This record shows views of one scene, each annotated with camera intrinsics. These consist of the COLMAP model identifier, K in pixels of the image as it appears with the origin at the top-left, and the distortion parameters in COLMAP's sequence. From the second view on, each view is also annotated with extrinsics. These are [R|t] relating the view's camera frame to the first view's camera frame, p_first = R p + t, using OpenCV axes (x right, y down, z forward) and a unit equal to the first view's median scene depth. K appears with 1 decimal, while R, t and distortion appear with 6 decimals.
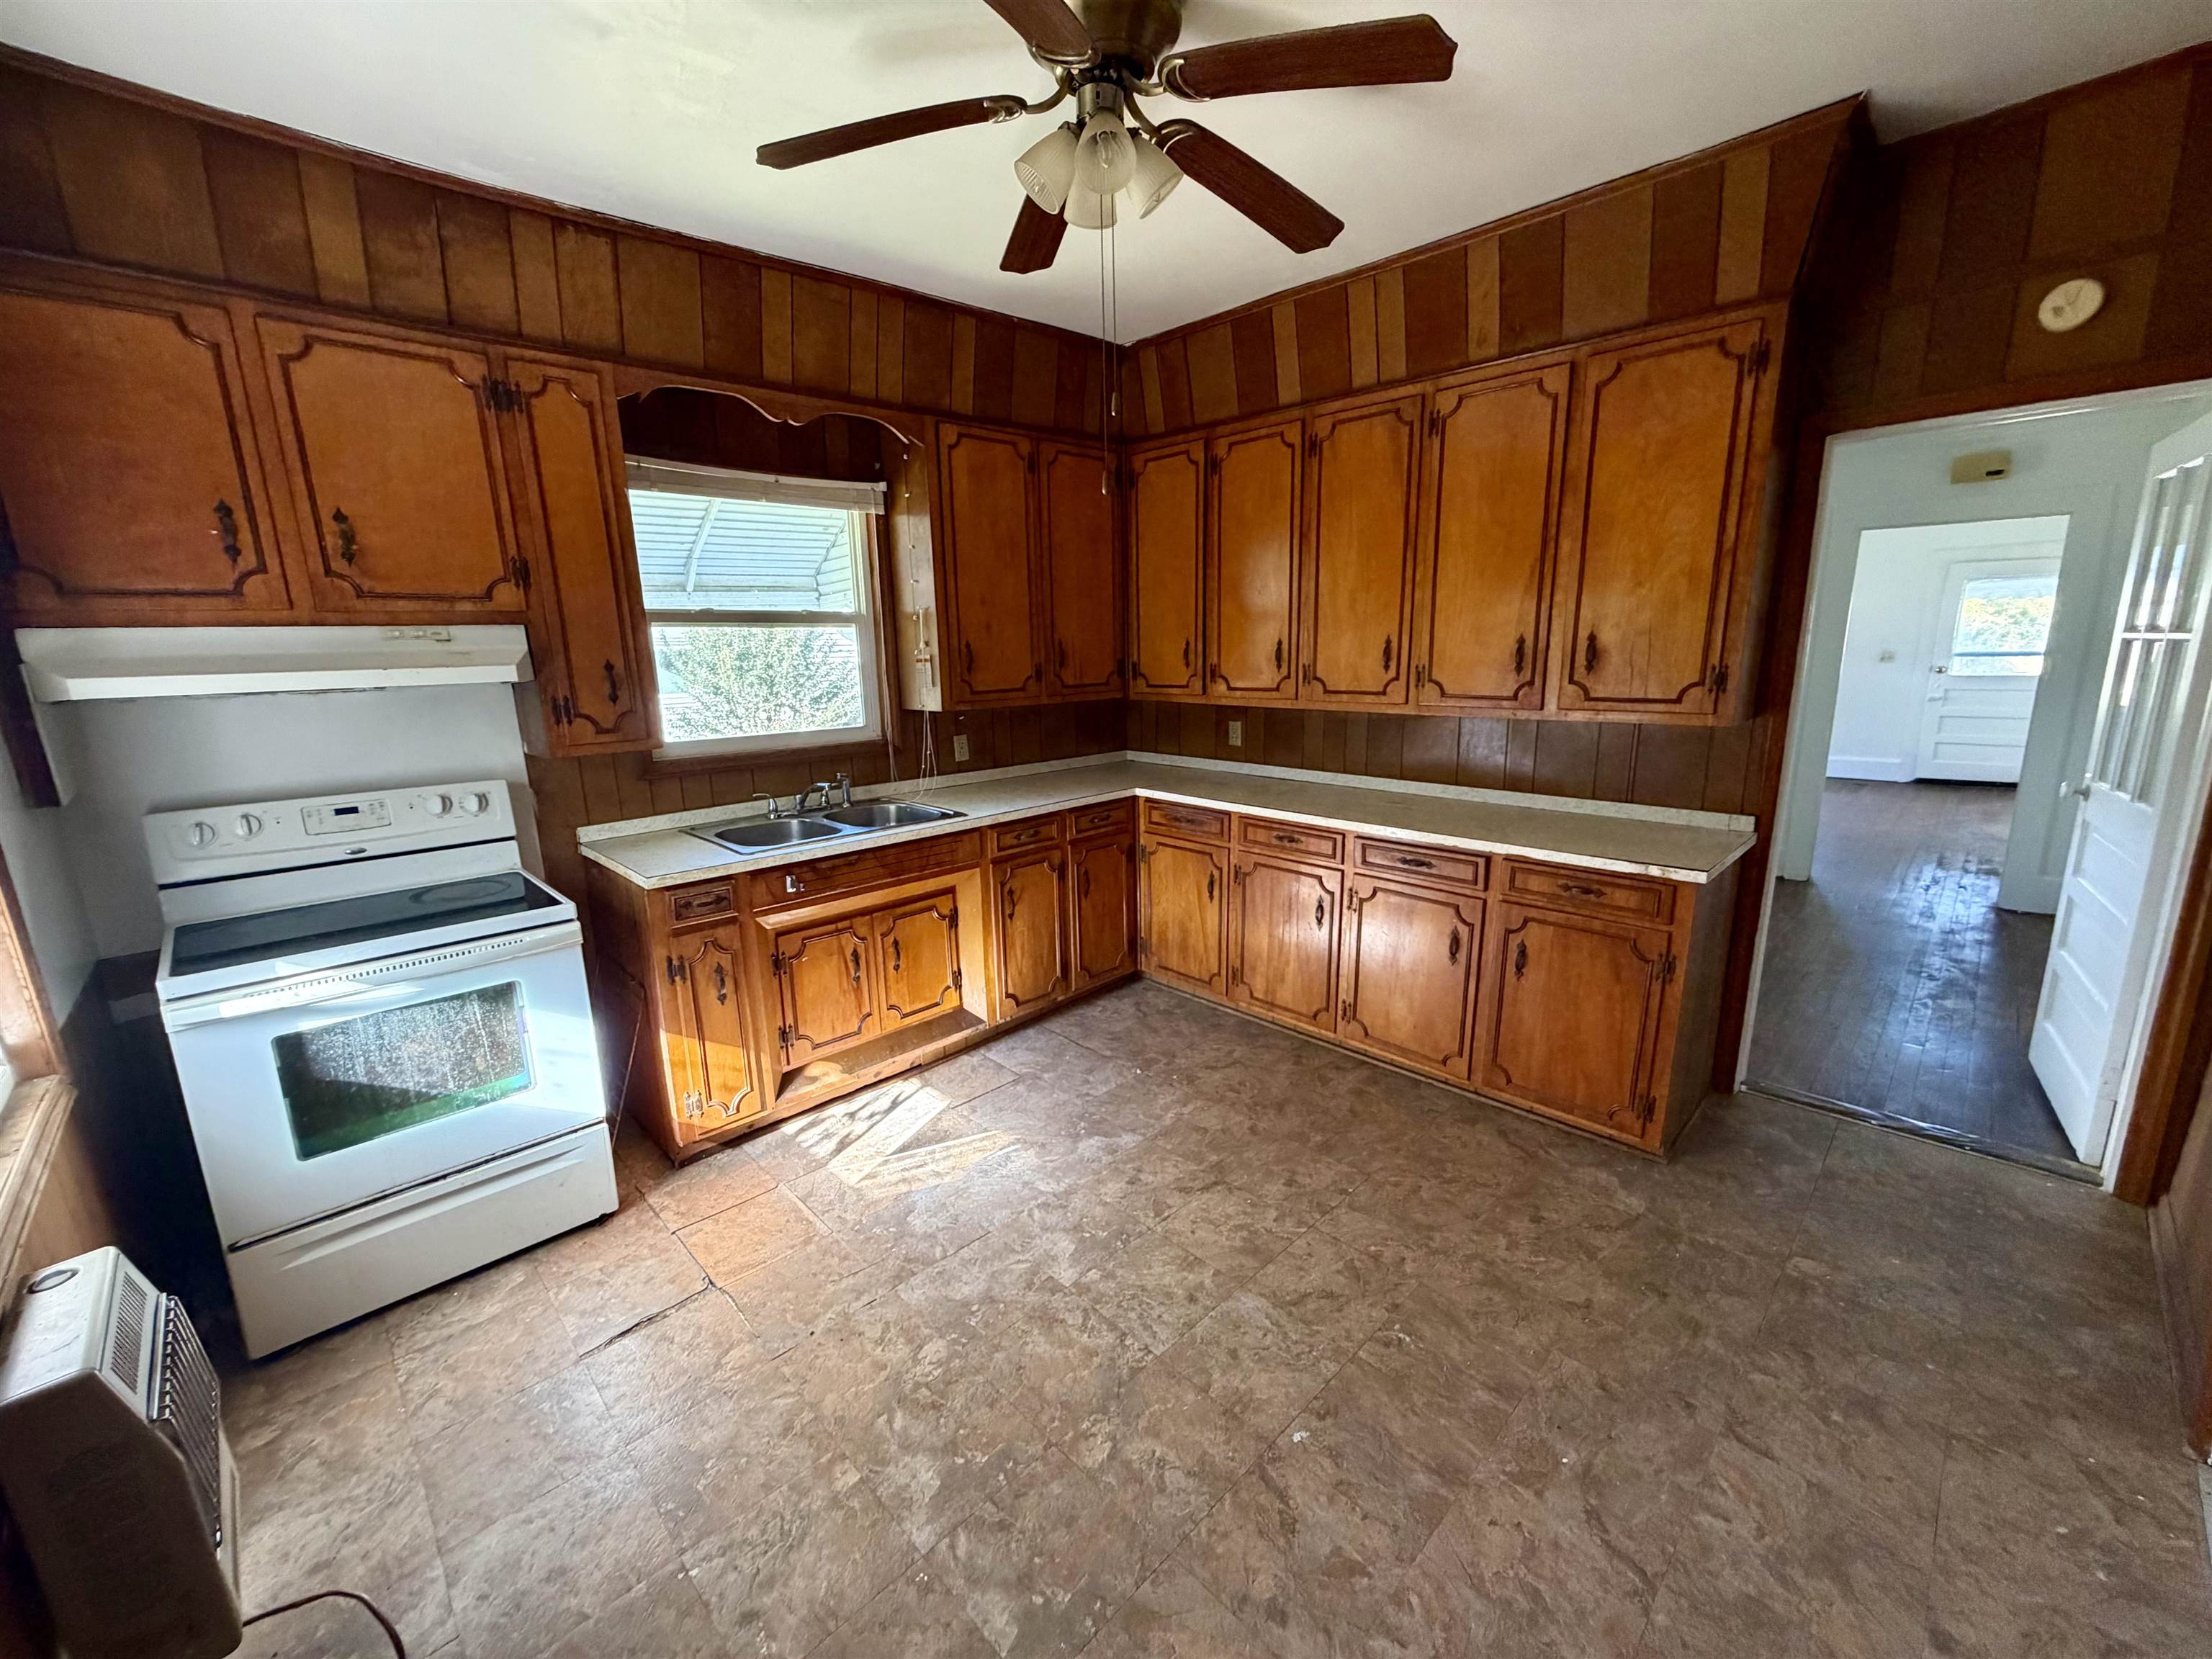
lens RADIAL K [[884.6, 0, 1103.1], [0, 884.6, 833.5], [0, 0, 1]] dist [0.001706, -0.001214]
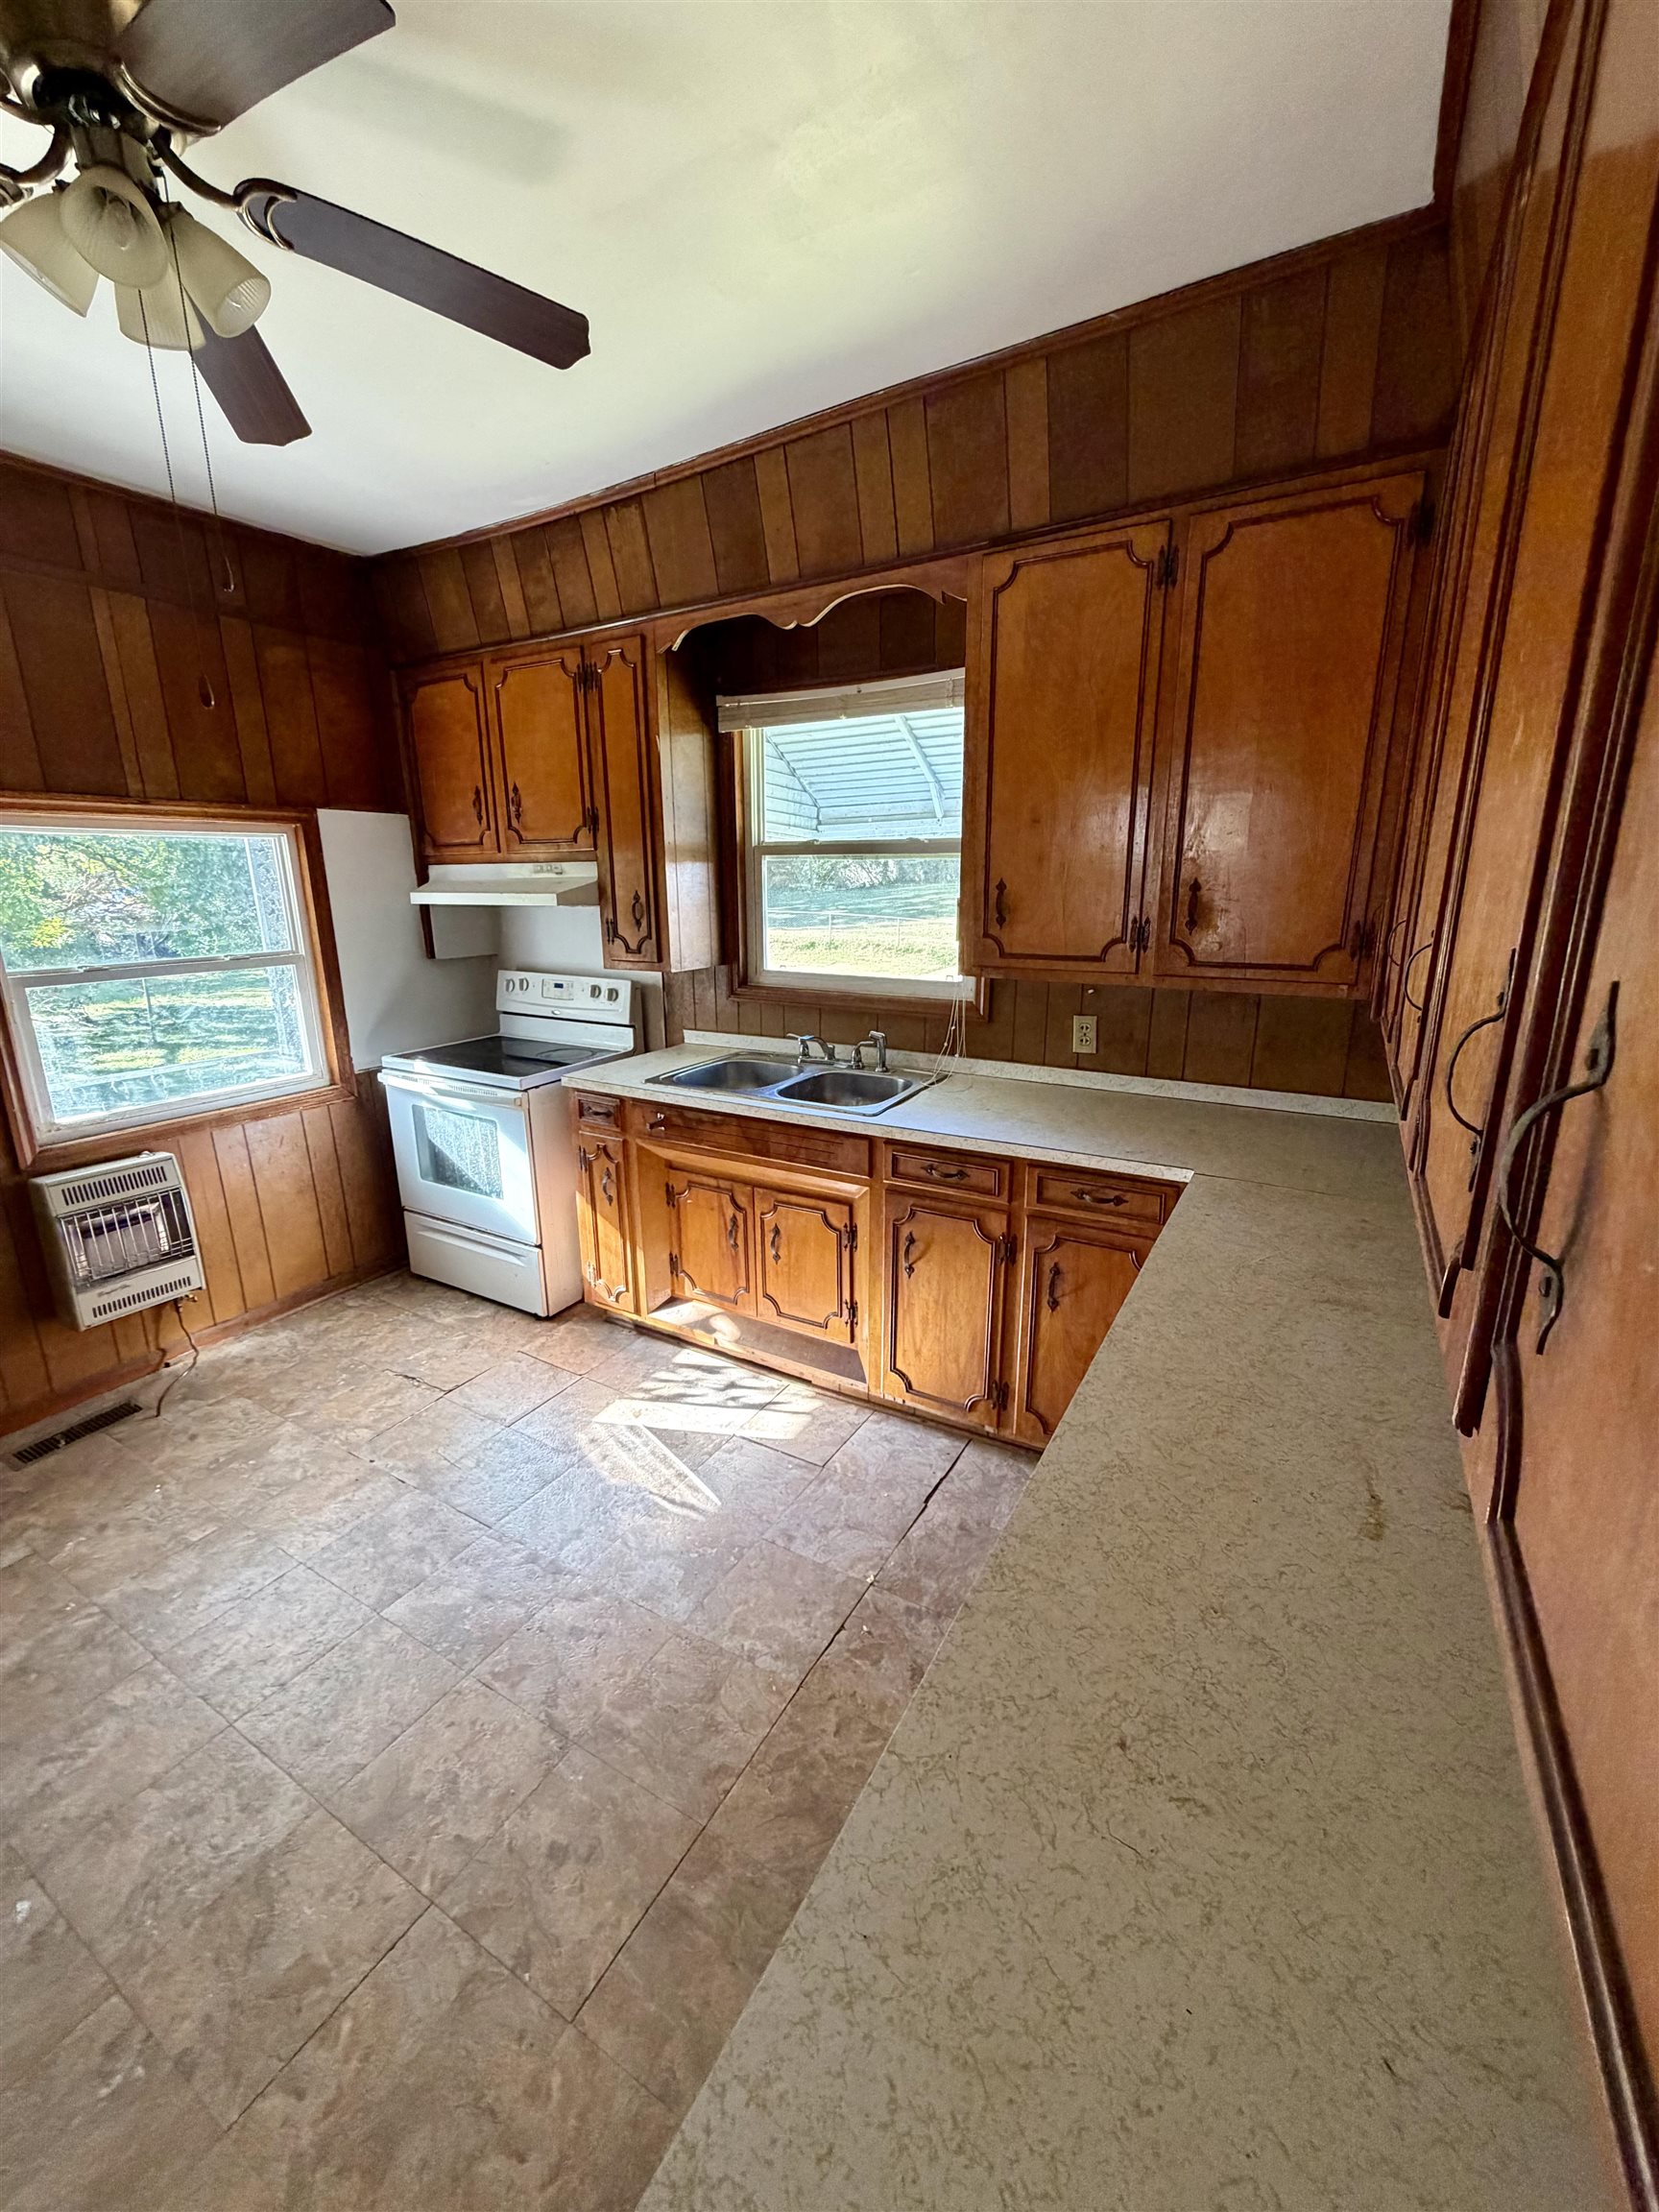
lens RADIAL K [[884.6, 0, 826.5], [0, 884.6, 1099.7], [0, 0, 1]] dist [0.001706, -0.001214]
pose [[0.262225, 0.259021, -0.929595, 0.605242], [-0.202929, 0.956565, 0.209293, -0.208721], [0.943429, 0.133760, 0.303398, 0.842564]]
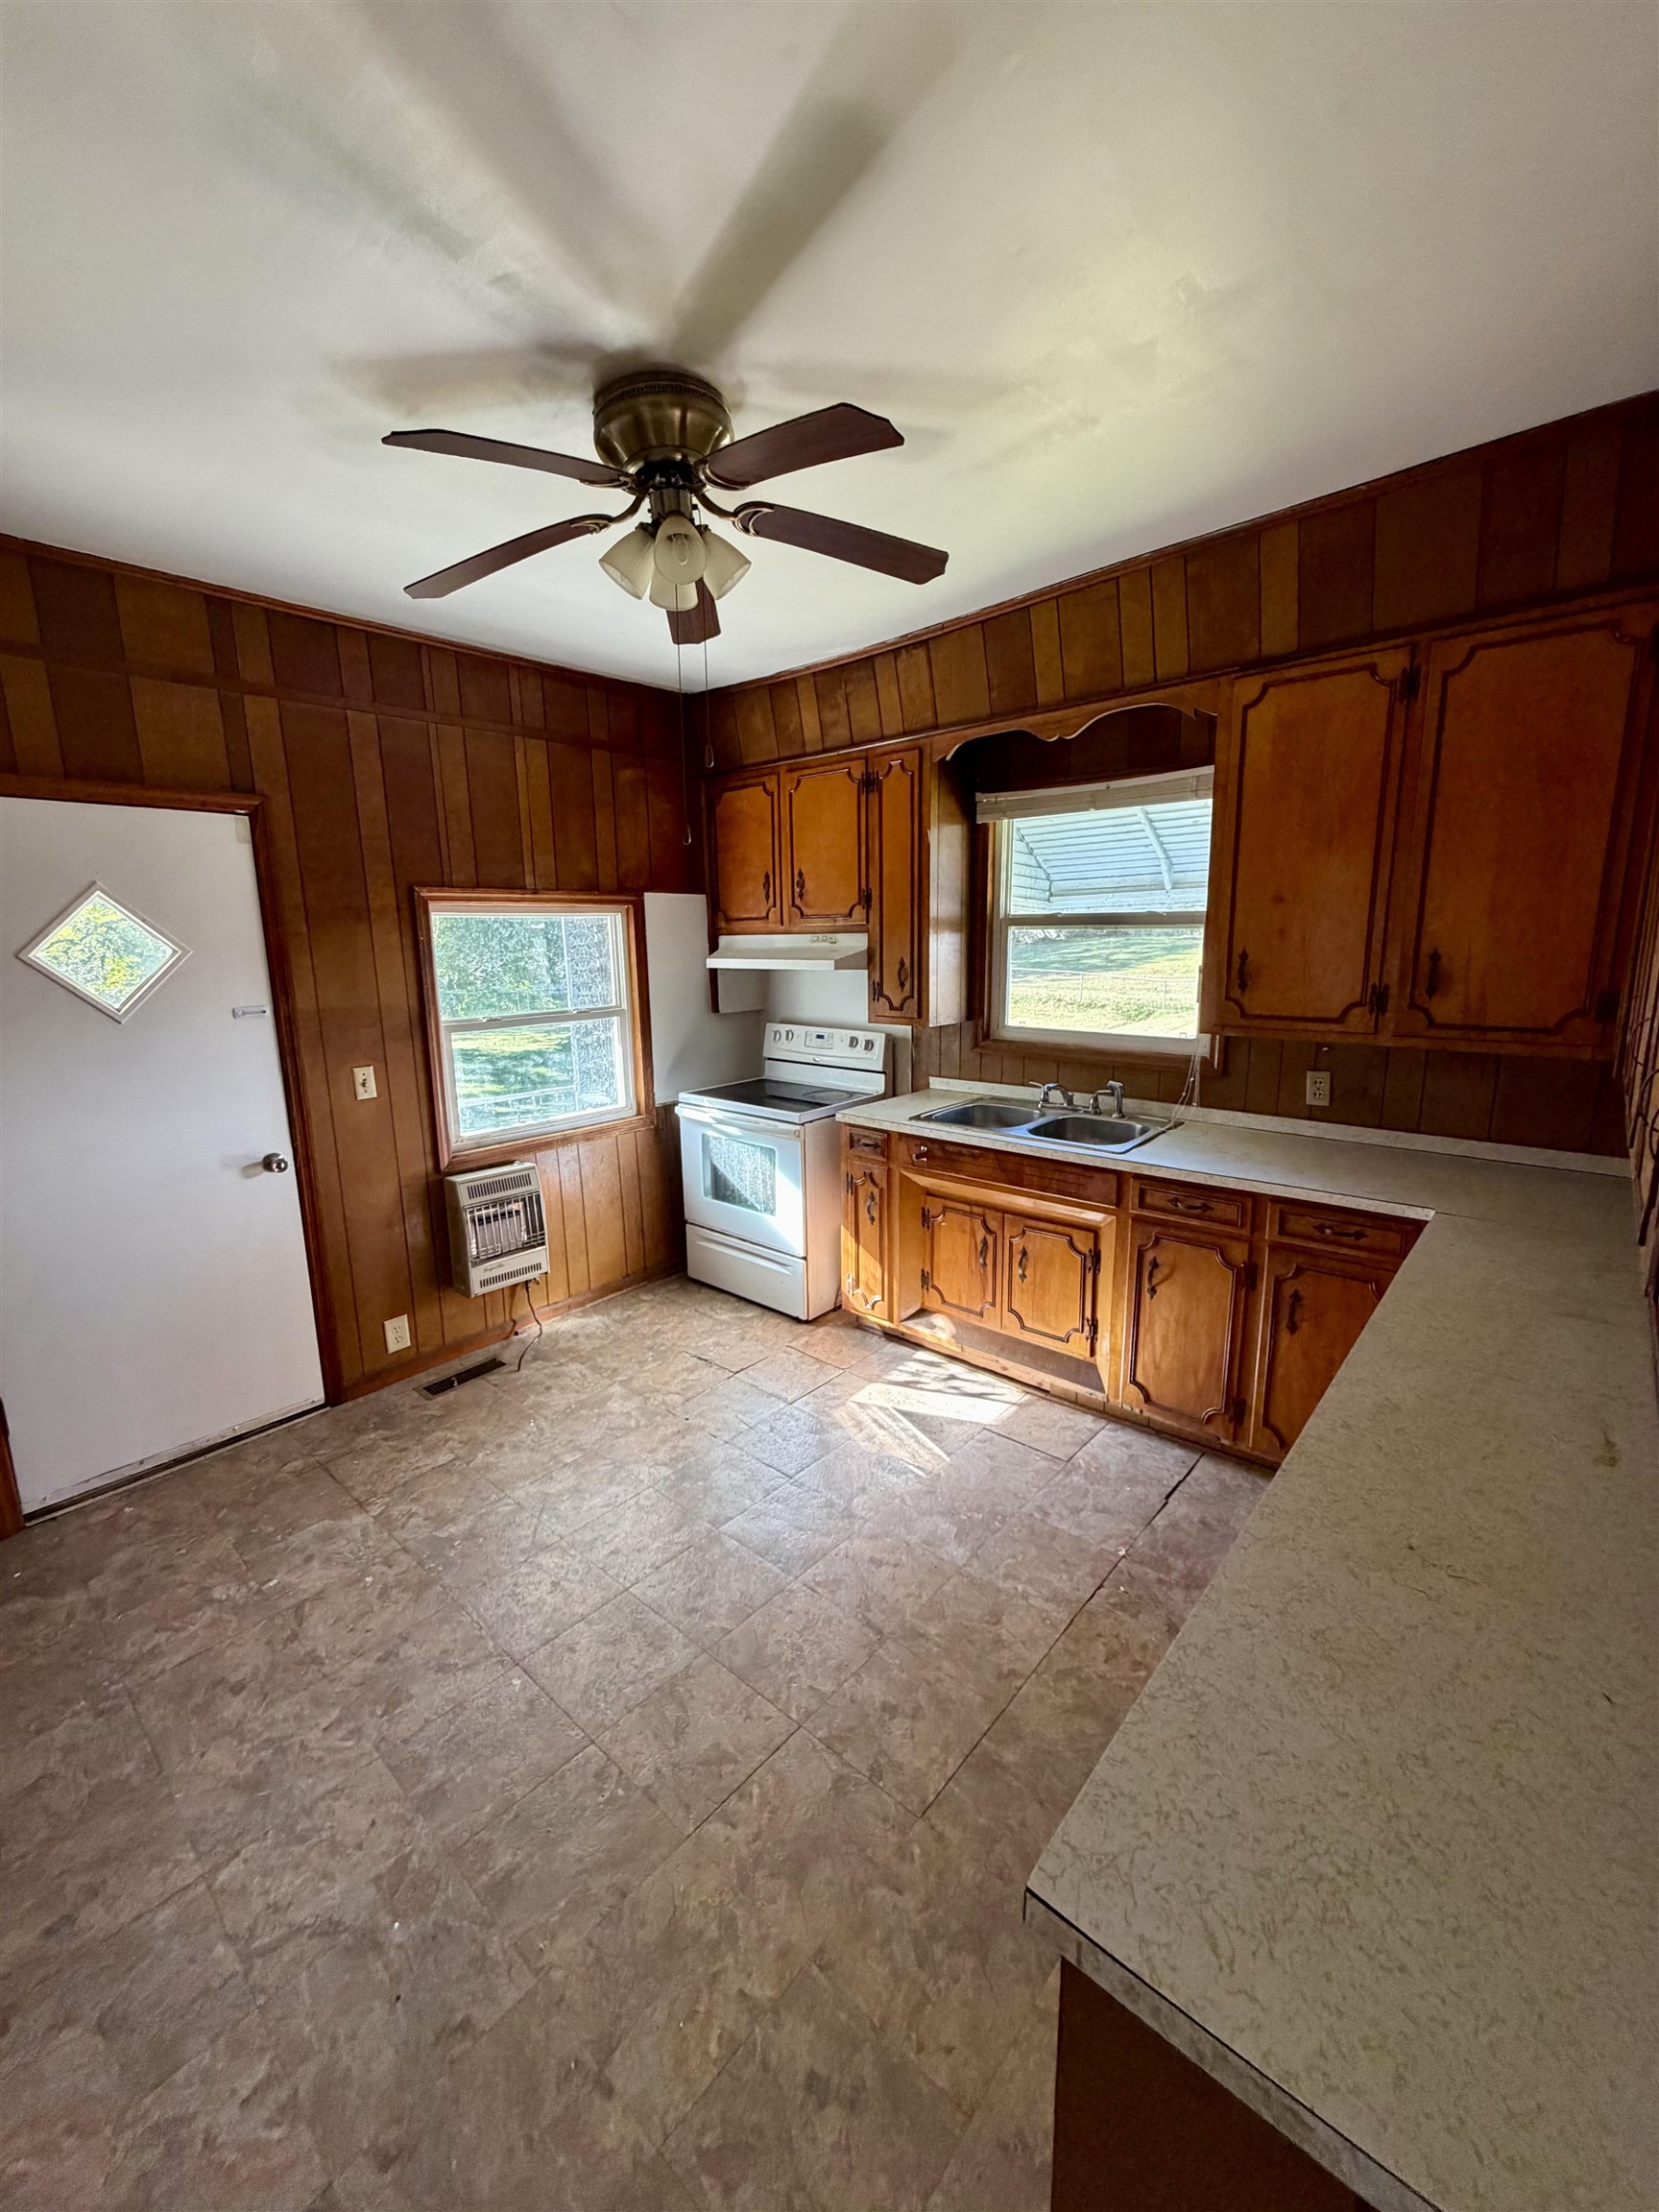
lens RADIAL K [[884.6, 0, 824.1], [0, 884.6, 1099.9], [0, 0, 1]] dist [0.001706, -0.001214]
pose [[0.071295, 0.209168, -0.975277, 0.747794], [-0.196633, 0.961525, 0.191845, -0.204980], [0.977882, 0.178094, 0.109681, 0.706100]]
